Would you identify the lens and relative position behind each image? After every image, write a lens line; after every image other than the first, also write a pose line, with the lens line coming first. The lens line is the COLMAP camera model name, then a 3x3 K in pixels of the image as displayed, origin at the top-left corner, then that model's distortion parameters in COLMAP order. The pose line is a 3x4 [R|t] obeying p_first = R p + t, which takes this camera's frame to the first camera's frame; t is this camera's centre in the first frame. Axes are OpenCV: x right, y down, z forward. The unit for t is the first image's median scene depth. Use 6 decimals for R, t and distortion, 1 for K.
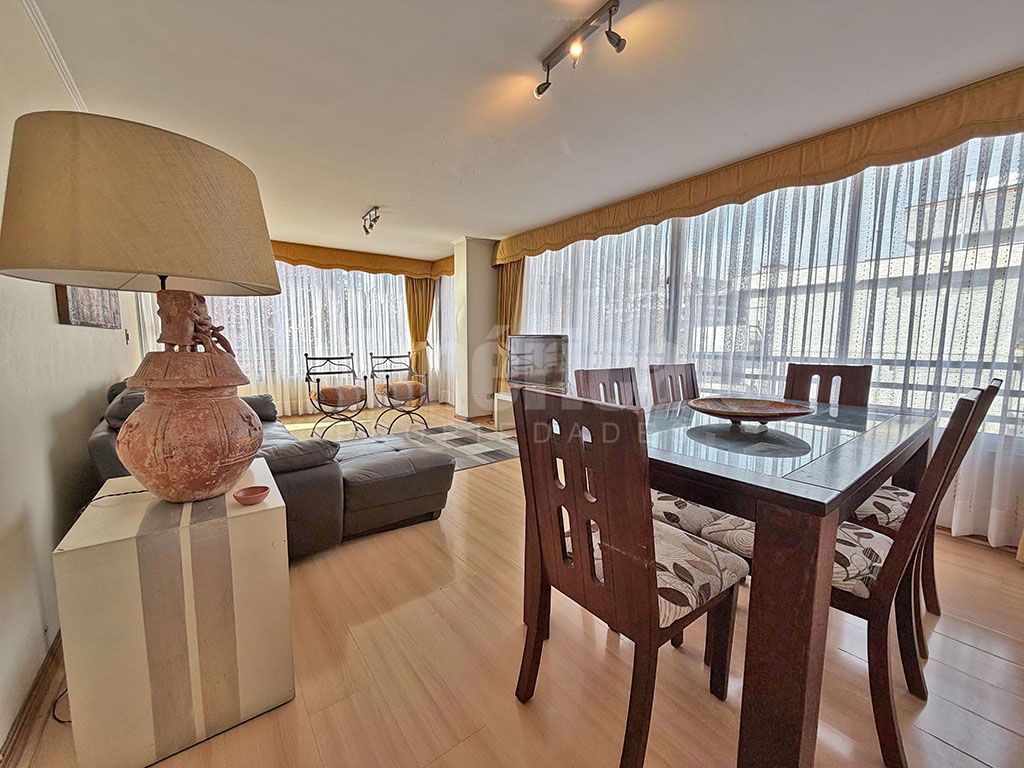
lens RADIAL K [[412.7, 0, 505.7], [0, 412.7, 383.3], [0, 0, 1]] dist [-0.000392, -0.000245]
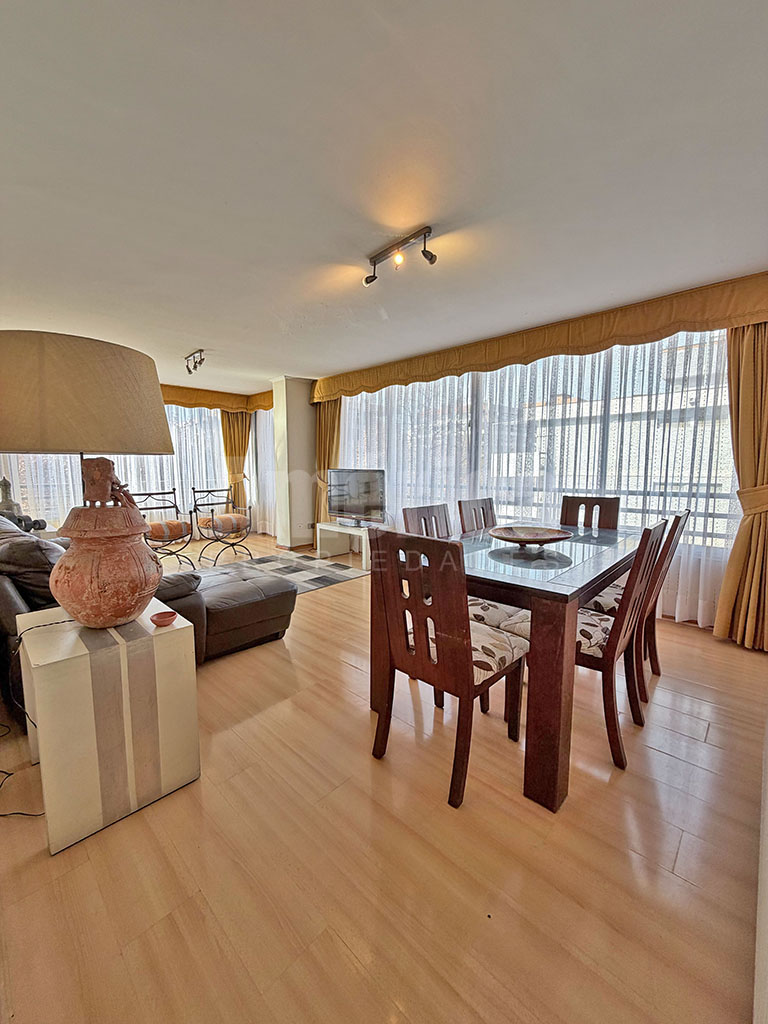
lens RADIAL K [[412.7, 0, 373.0], [0, 412.7, 510.1], [0, 0, 1]] dist [-0.000392, -0.000245]
pose [[0.989036, -0.025620, 0.145435, -0.076477], [0.025182, 0.999671, 0.004848, -0.025735], [-0.145512, -0.001132, 0.989356, -0.169915]]
